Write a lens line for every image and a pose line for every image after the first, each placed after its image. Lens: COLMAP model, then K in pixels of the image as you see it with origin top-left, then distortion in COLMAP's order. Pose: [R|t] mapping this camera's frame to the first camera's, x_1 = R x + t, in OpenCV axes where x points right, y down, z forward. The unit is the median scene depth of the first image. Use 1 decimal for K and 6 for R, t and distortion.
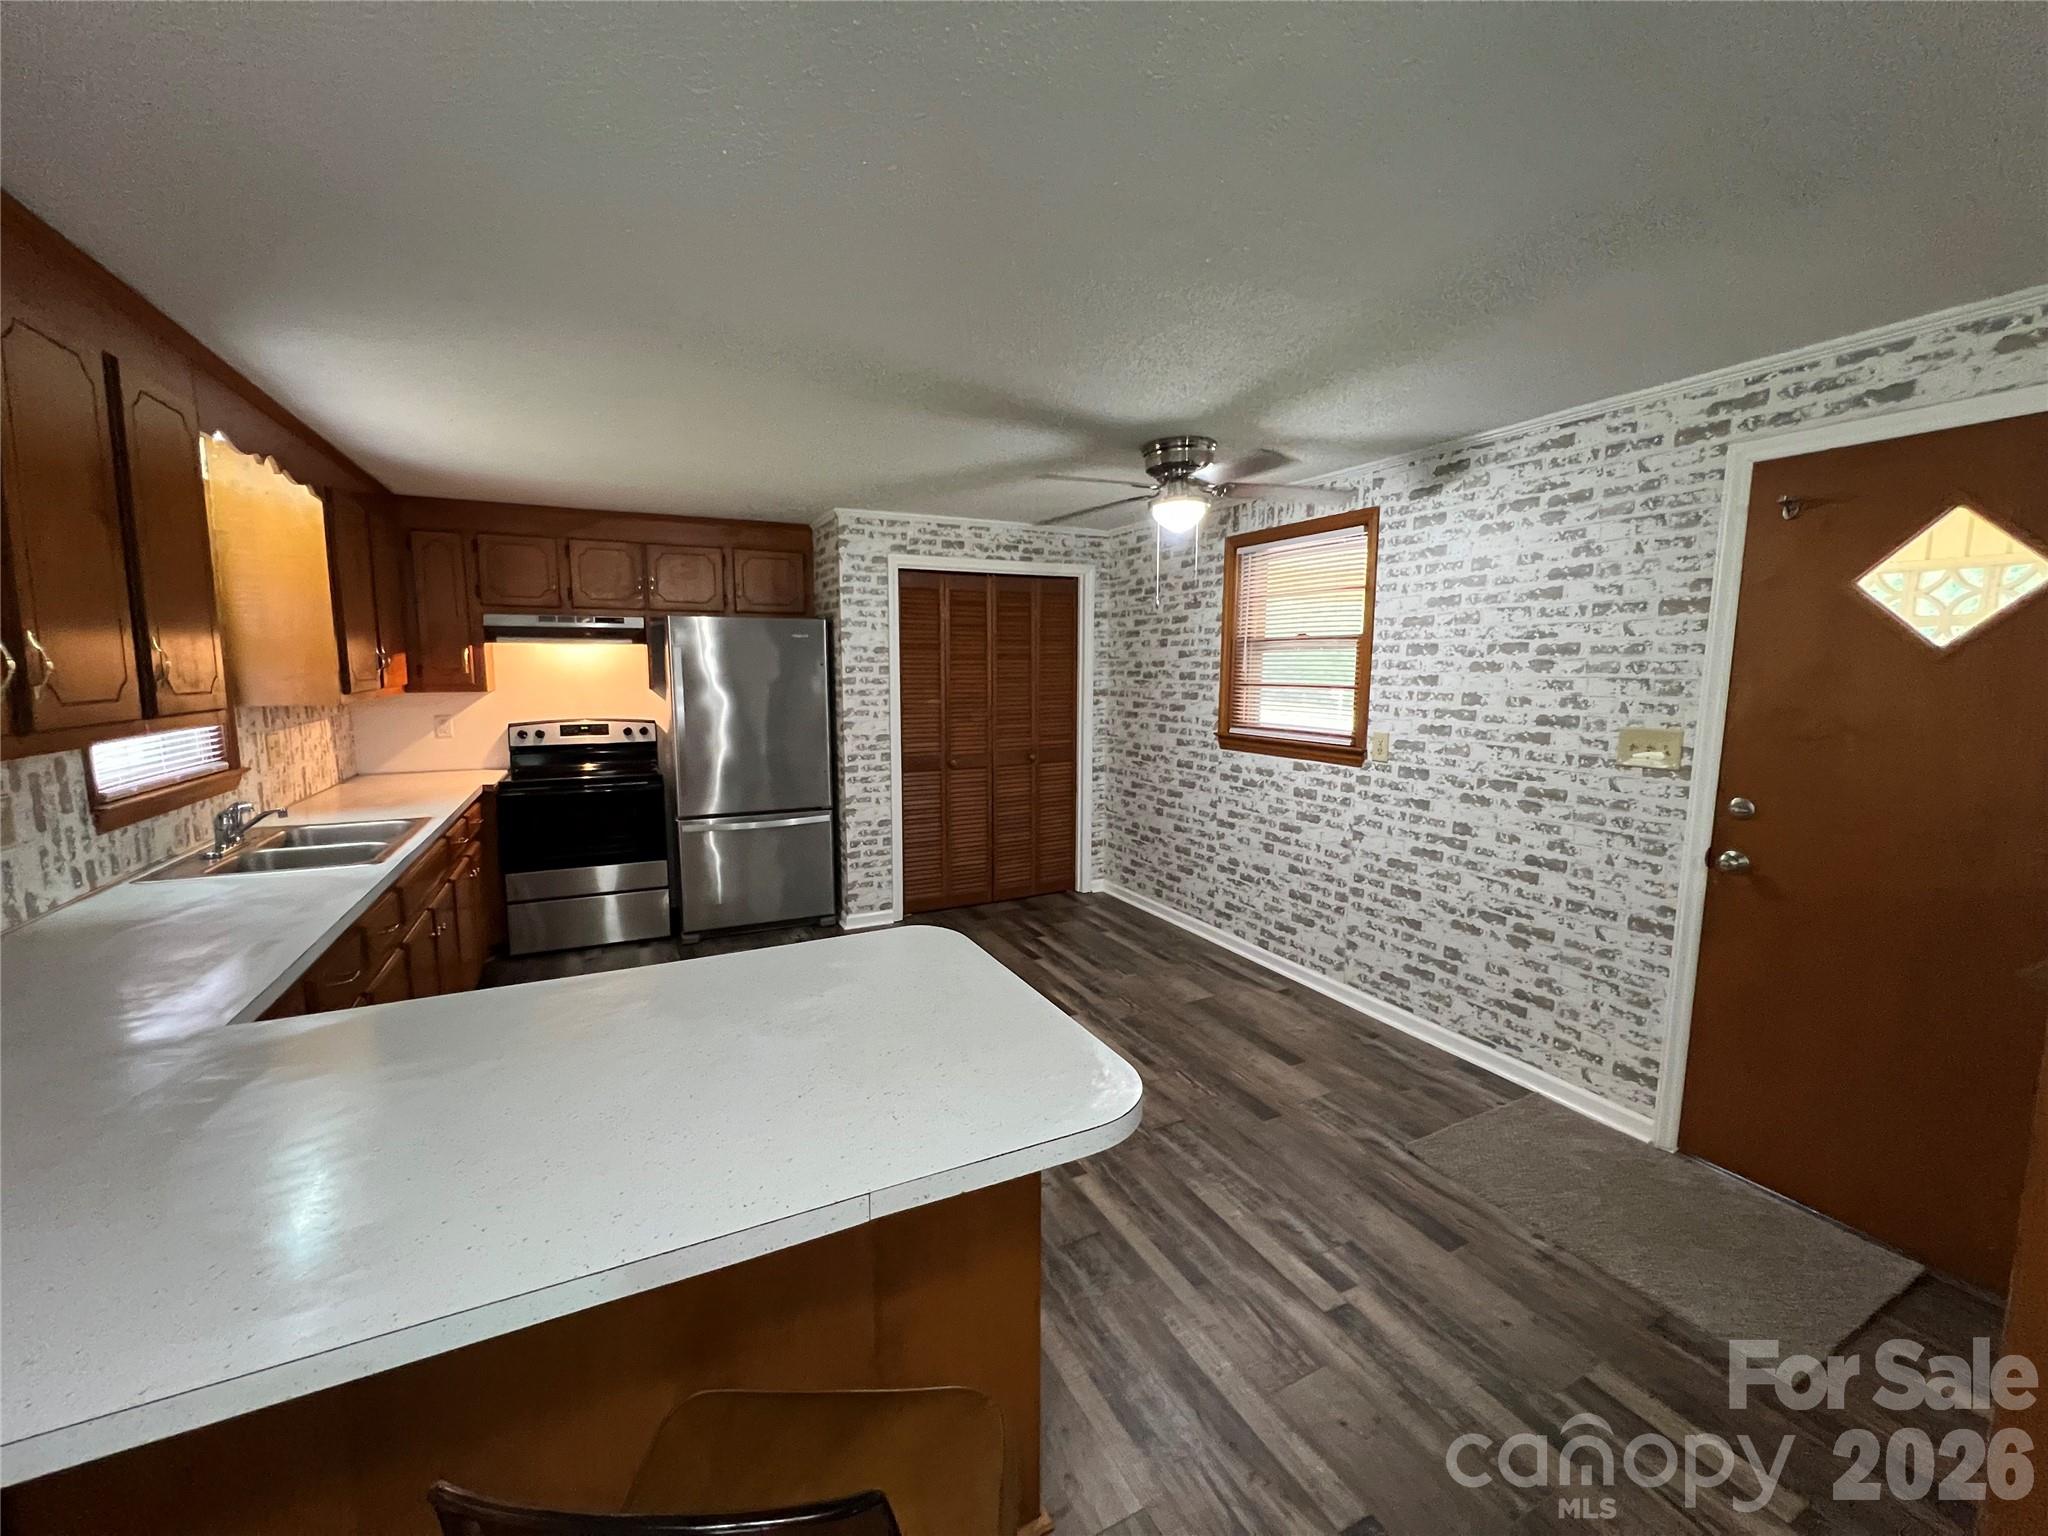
lens RADIAL K [[818.2, 0, 1018.0], [0, 818.2, 764.1], [0, 0, 1]] dist [-0.000446, -0.000063]
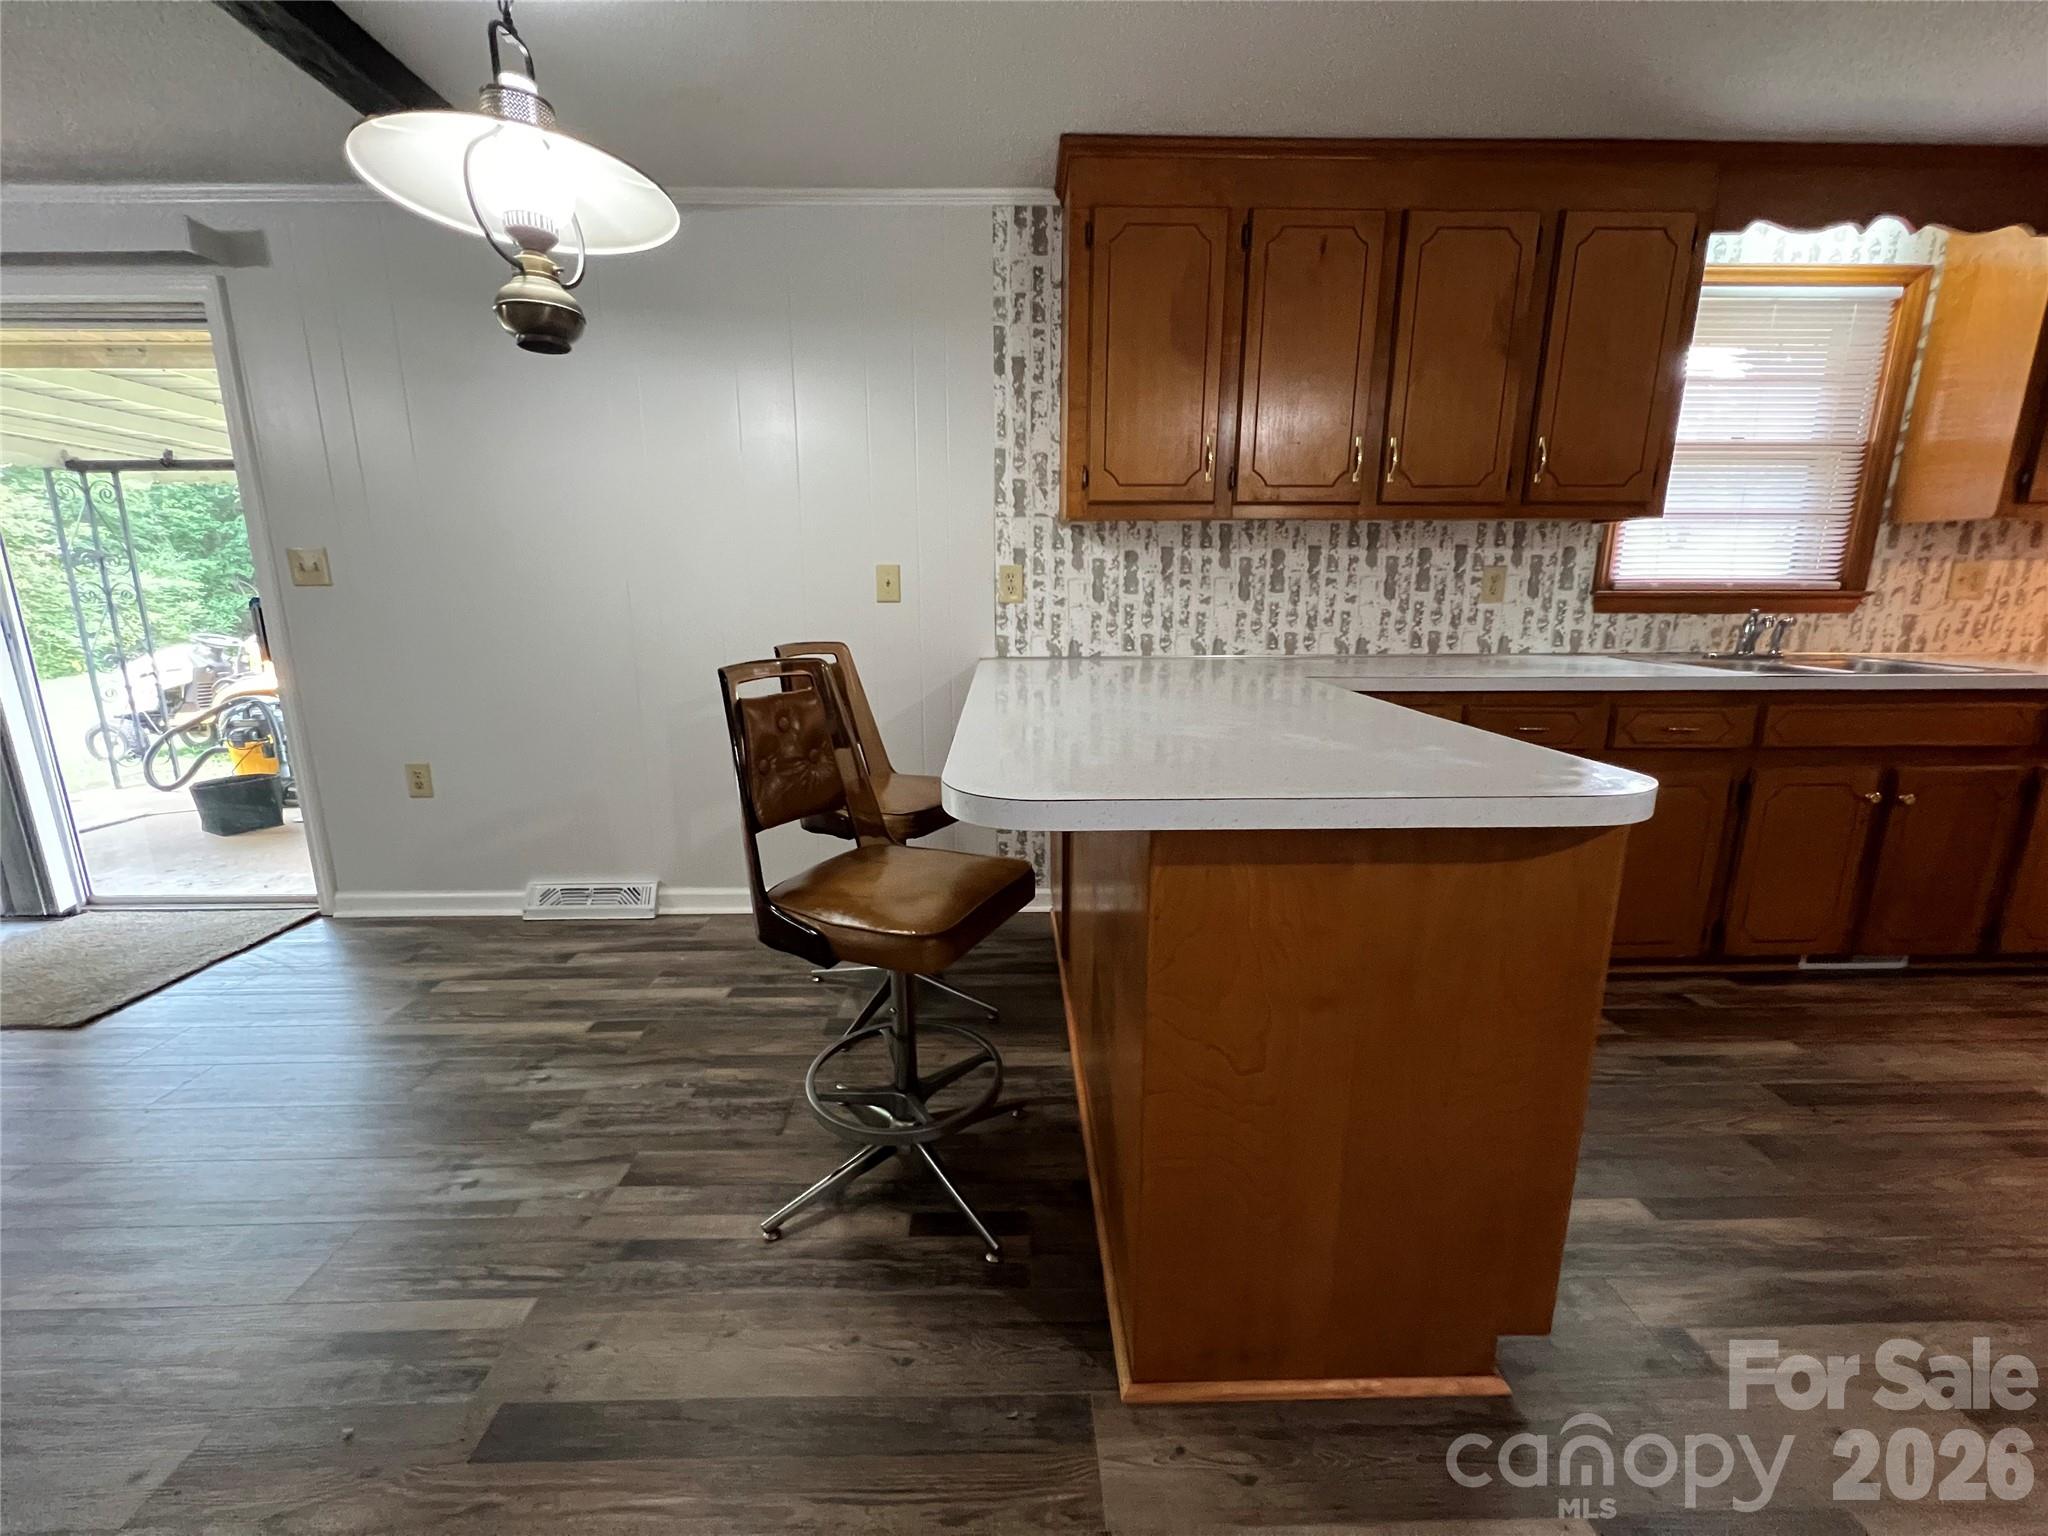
lens RADIAL K [[818.2, 0, 1018.0], [0, 818.2, 764.1], [0, 0, 1]] dist [-0.000446, -0.000063]
pose [[-0.426320, 0.189359, -0.884531, 0.280214], [-0.110782, 0.959554, 0.258813, 0.050121], [0.897763, 0.208327, -0.388099, 0.444283]]
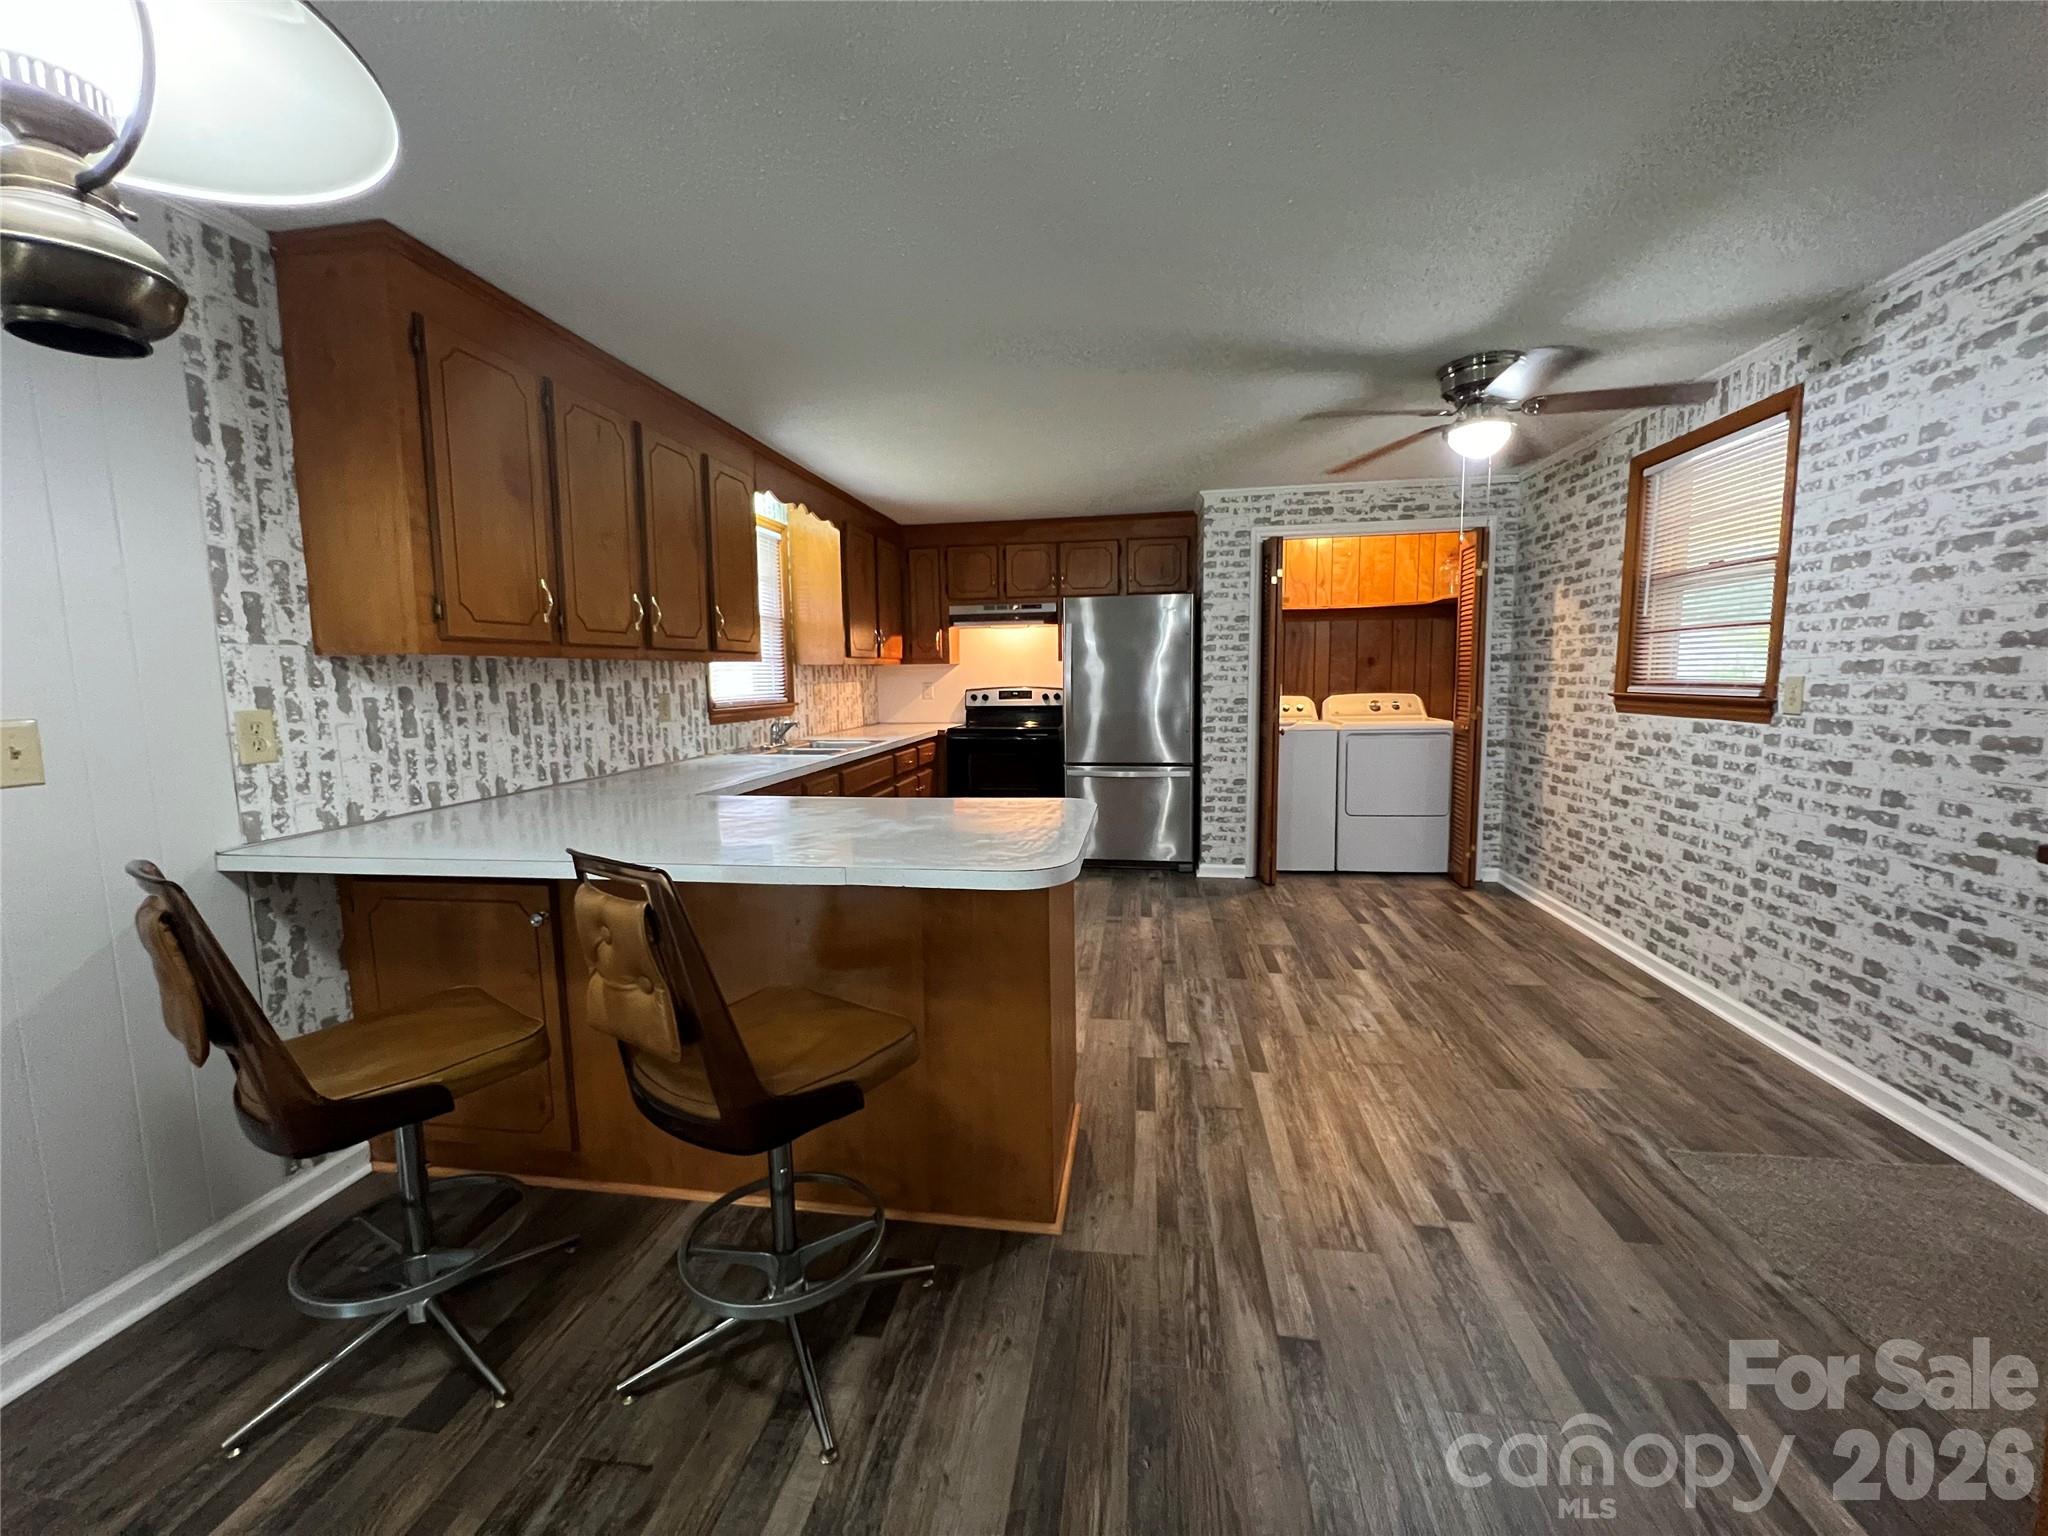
lens RADIAL K [[818.2, 0, 1018.0], [0, 818.2, 764.1], [0, 0, 1]] dist [-0.000446, -0.000063]
pose [[0.814856, 0.048448, -0.577635, 0.285786], [-0.053640, 0.998528, 0.008081, 0.074080], [0.577176, 0.024400, 0.816255, -0.046869]]
